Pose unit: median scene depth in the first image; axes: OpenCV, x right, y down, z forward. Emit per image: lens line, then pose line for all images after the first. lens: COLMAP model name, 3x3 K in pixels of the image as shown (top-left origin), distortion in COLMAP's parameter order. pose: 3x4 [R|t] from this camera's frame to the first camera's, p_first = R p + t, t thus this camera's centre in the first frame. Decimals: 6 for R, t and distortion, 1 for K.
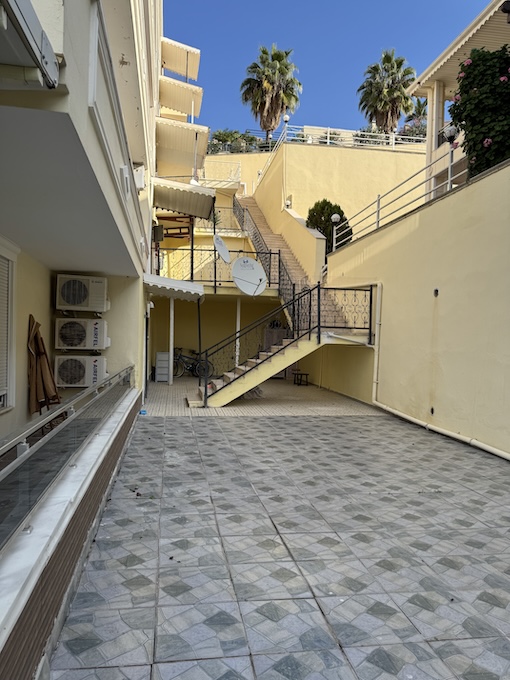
lens RADIAL K [[480.3, 0, 255.2], [0, 480.3, 352.1], [0, 0, 1]] dist [0.001566, -0.002265]
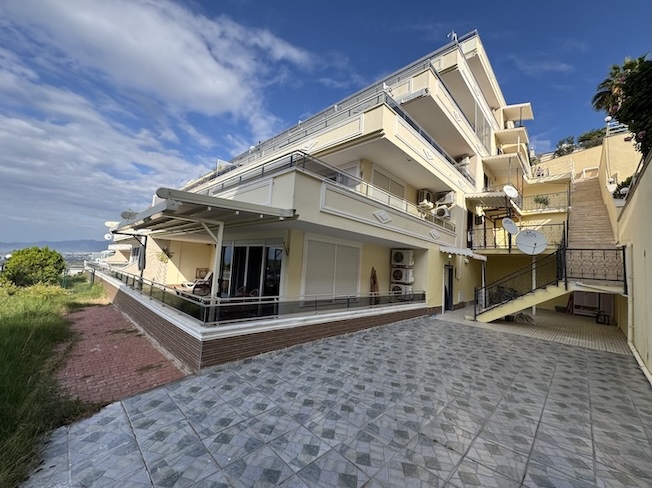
lens RADIAL K [[259.7, 0, 323.5], [0, 259.7, 247.7], [0, 0, 1]] dist [-0.003206, 0.000028]
pose [[0.570476, -0.044541, -0.820106, 0.688606], [-0.069055, 0.992392, -0.101934, -0.026300], [0.818406, 0.114783, 0.563059, -0.016987]]
